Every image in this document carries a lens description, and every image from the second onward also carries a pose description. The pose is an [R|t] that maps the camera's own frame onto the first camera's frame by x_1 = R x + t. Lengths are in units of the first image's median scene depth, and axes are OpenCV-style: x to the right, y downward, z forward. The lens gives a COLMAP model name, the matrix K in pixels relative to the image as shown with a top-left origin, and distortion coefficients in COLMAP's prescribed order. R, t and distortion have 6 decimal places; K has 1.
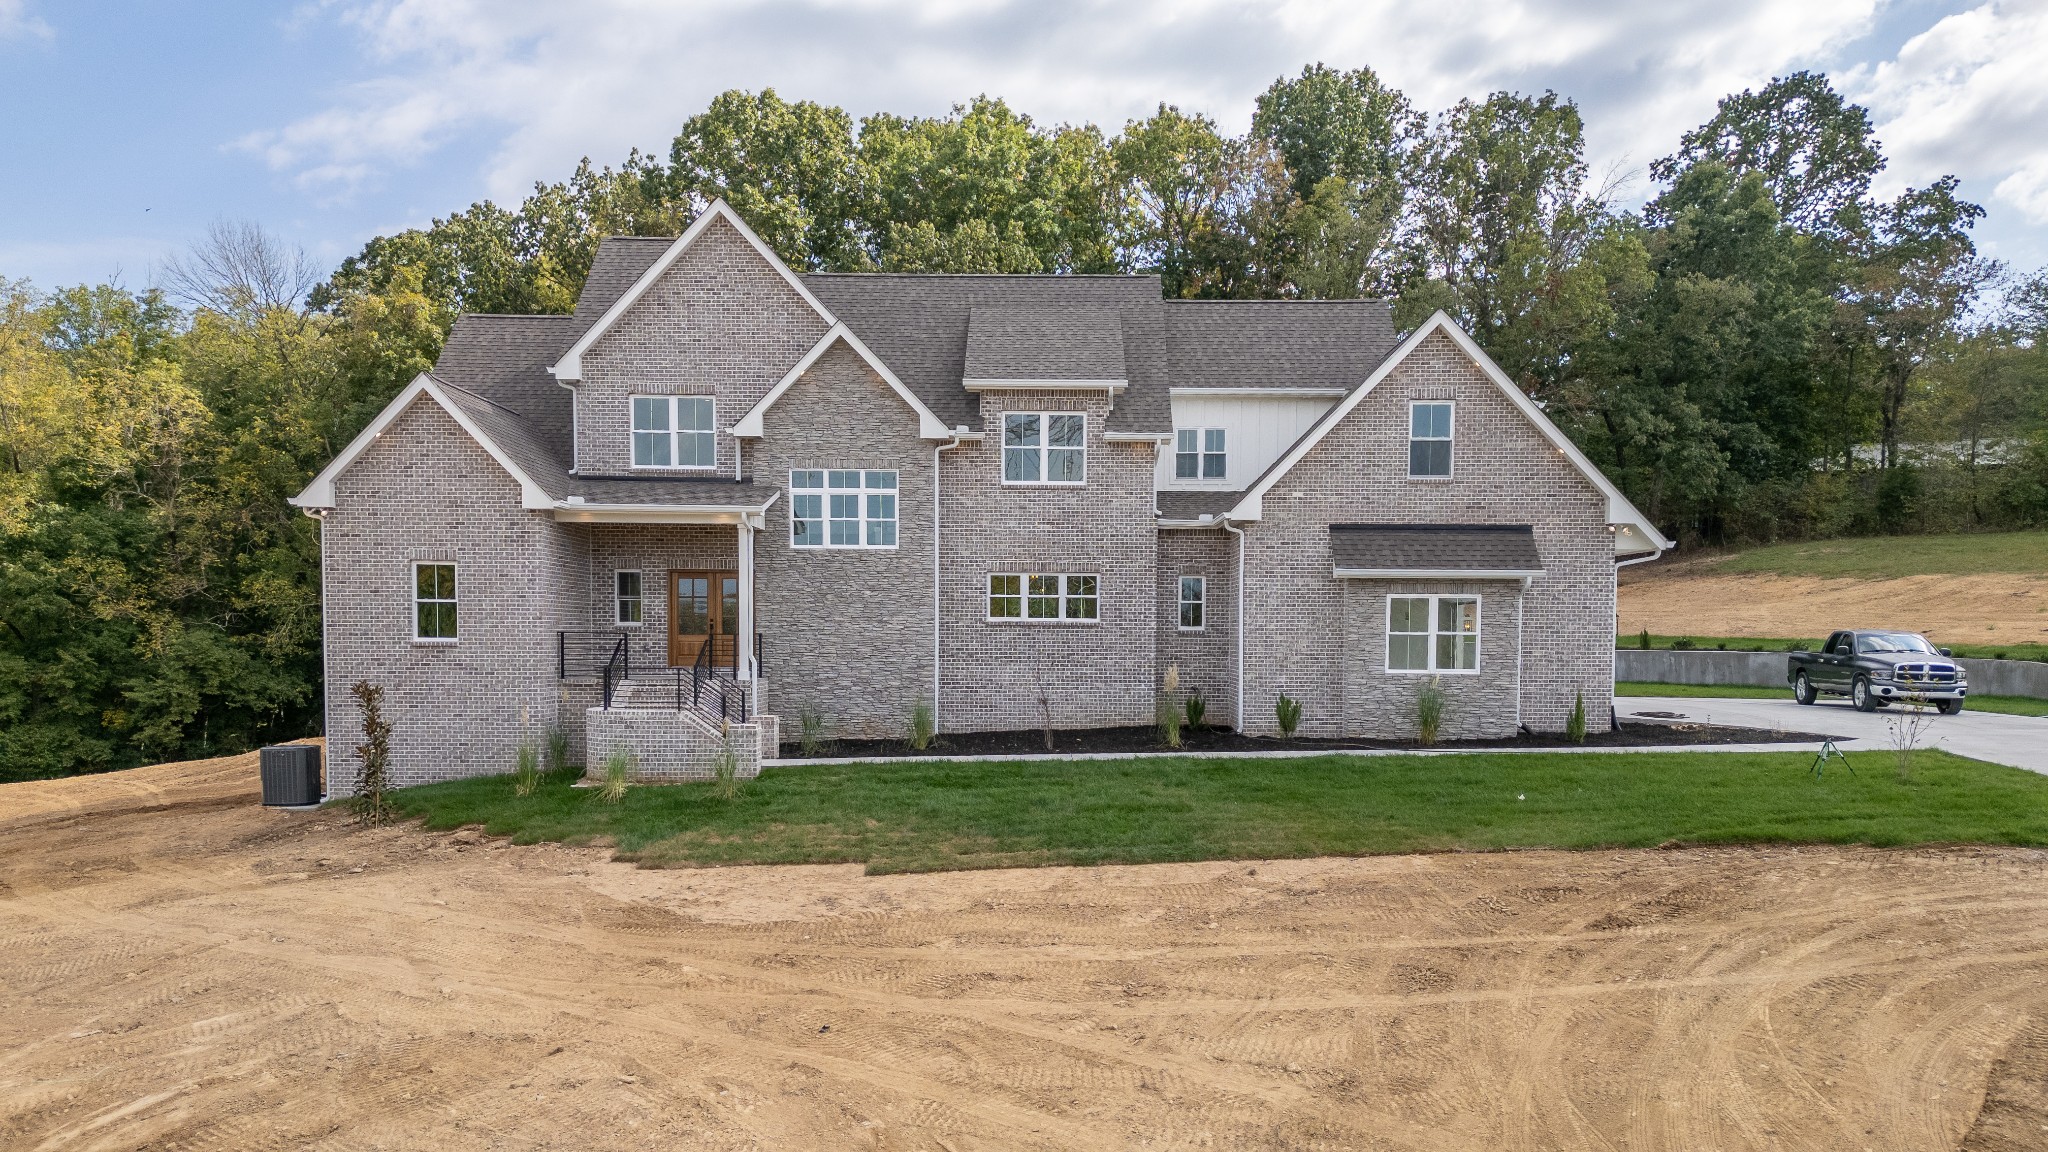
lens RADIAL K [[1592.2, 0, 1022.1], [0, 1592.2, 671.5], [0, 0, 1]] dist [0.073959, -0.115090]
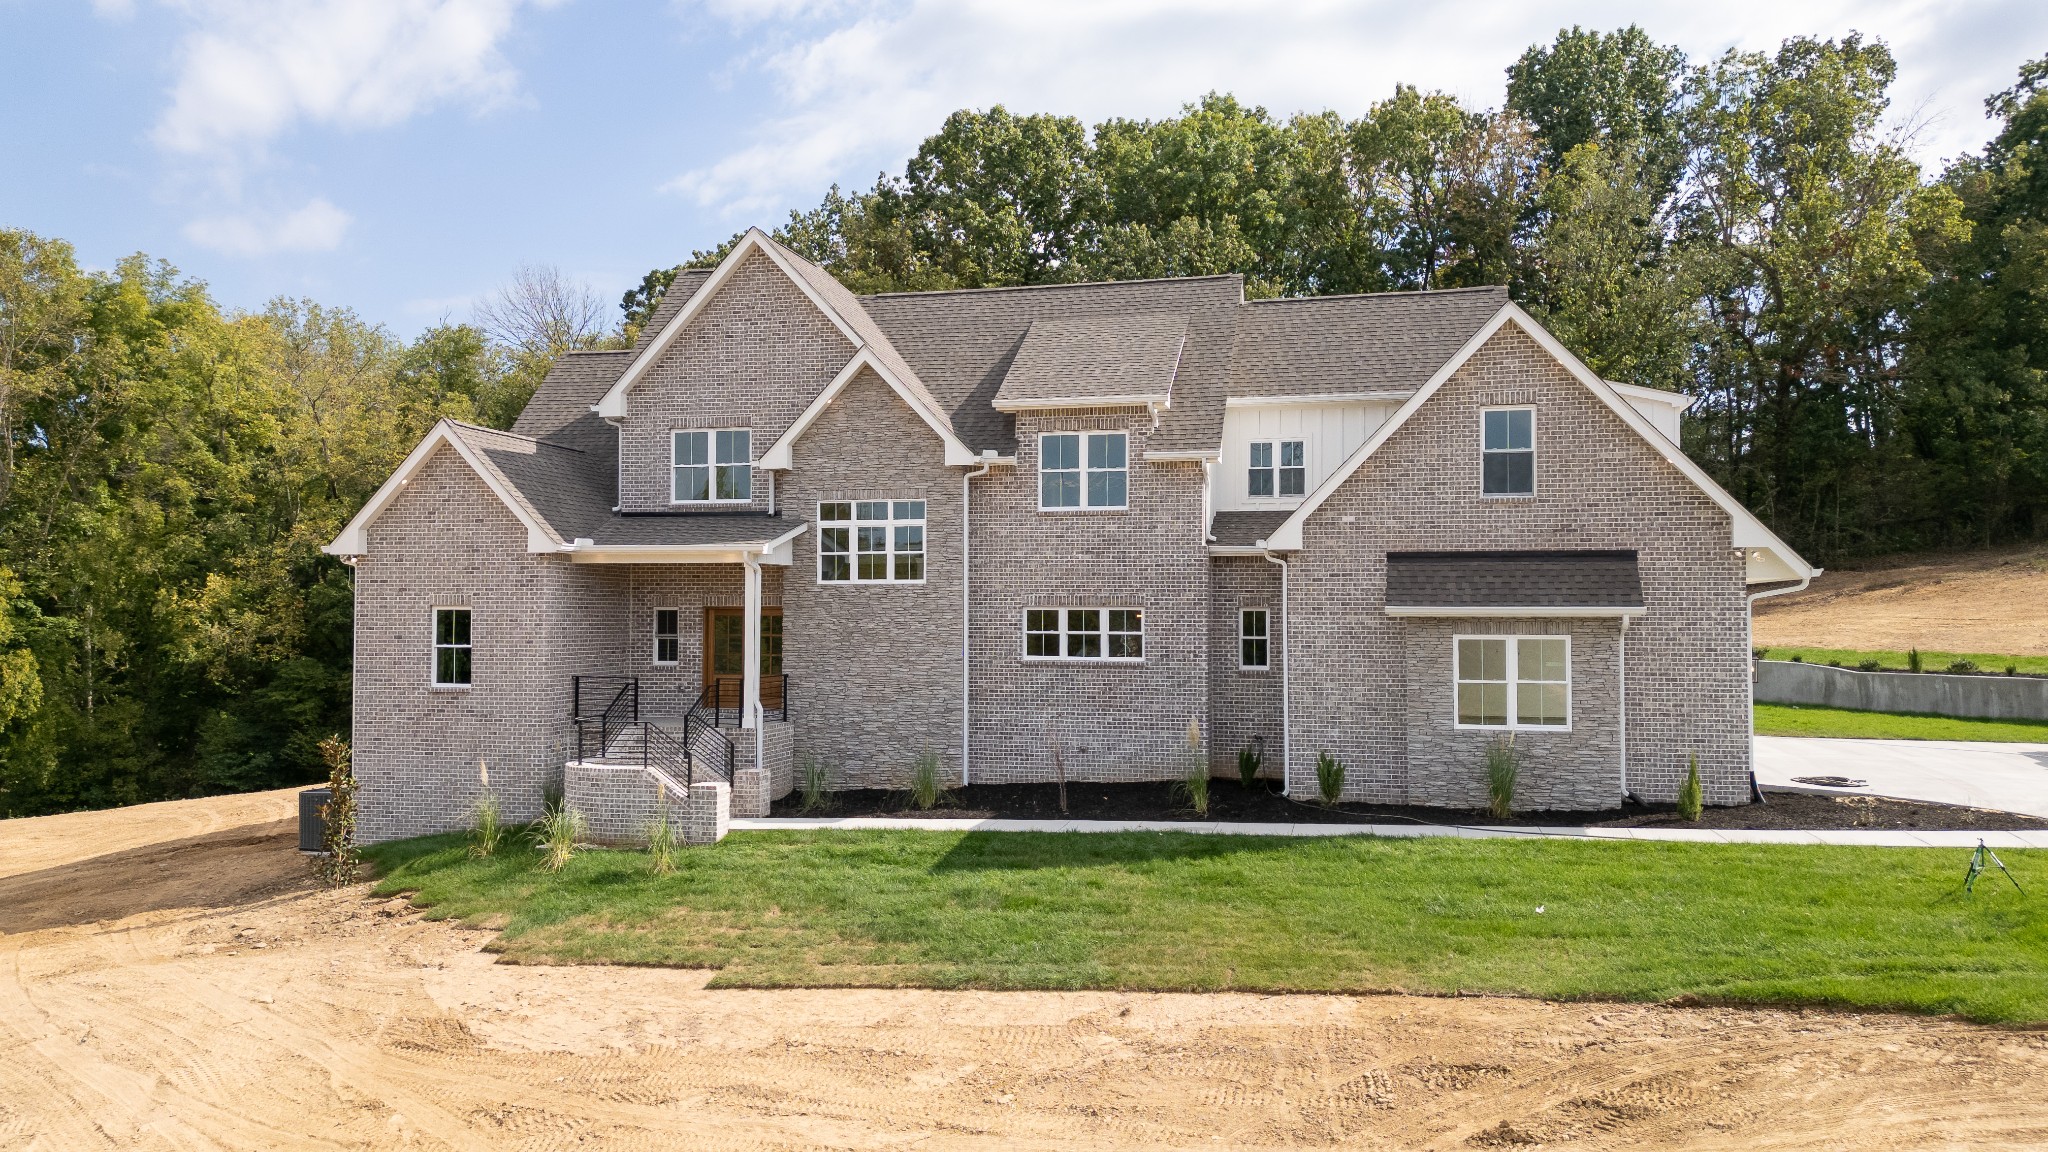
lens RADIAL K [[1519.3, 0, 1085.1], [0, 1519.3, 520.1], [0, 0, 1]] dist [0.049400, -0.055553]
pose [[0.969581, -0.019100, -0.244022, 0.227119], [0.001368, 0.997358, -0.072631, -0.048466], [0.244765, 0.070088, 0.967046, 0.157983]]
